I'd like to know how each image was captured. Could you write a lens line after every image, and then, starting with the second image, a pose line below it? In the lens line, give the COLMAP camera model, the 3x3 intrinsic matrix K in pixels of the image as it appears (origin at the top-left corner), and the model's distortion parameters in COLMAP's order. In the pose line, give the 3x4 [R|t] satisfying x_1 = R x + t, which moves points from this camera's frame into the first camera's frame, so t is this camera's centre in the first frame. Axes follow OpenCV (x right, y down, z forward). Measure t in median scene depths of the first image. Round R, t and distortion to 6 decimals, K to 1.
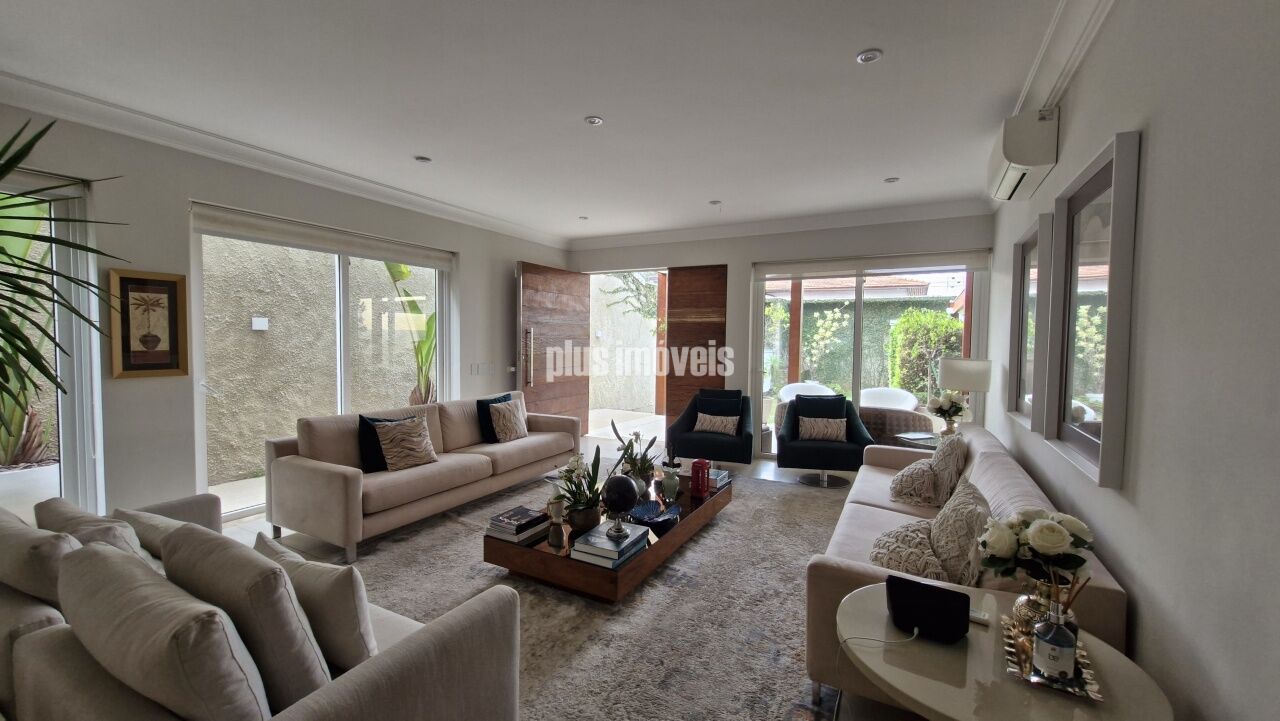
lens RADIAL K [[504.4, 0, 639.3], [0, 504.4, 359.4], [0, 0, 1]] dist [0.004389, -0.002013]
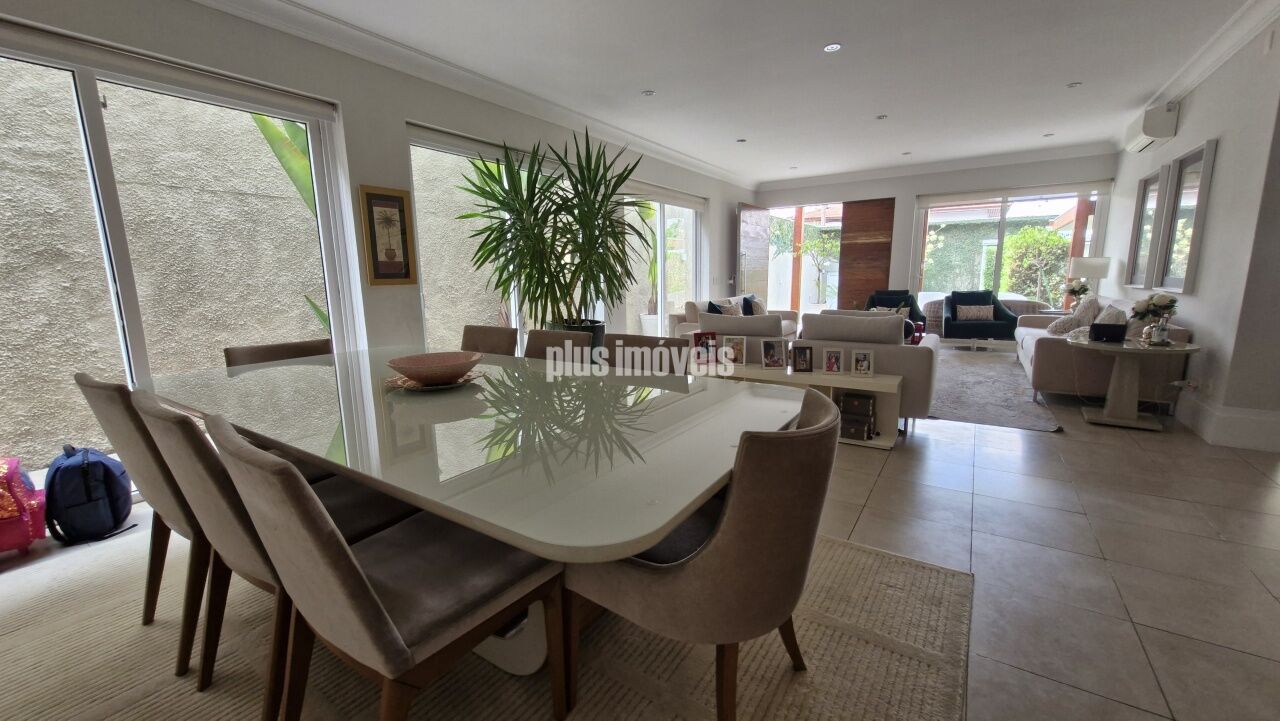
lens RADIAL K [[504.4, 0, 642.0], [0, 504.4, 361.6], [0, 0, 1]] dist [0.004389, -0.002013]
pose [[0.996430, -0.017118, -0.082670, -0.436122], [0.027693, 0.991320, 0.128522, 0.058995], [0.079752, -0.130353, 0.988255, -0.485730]]
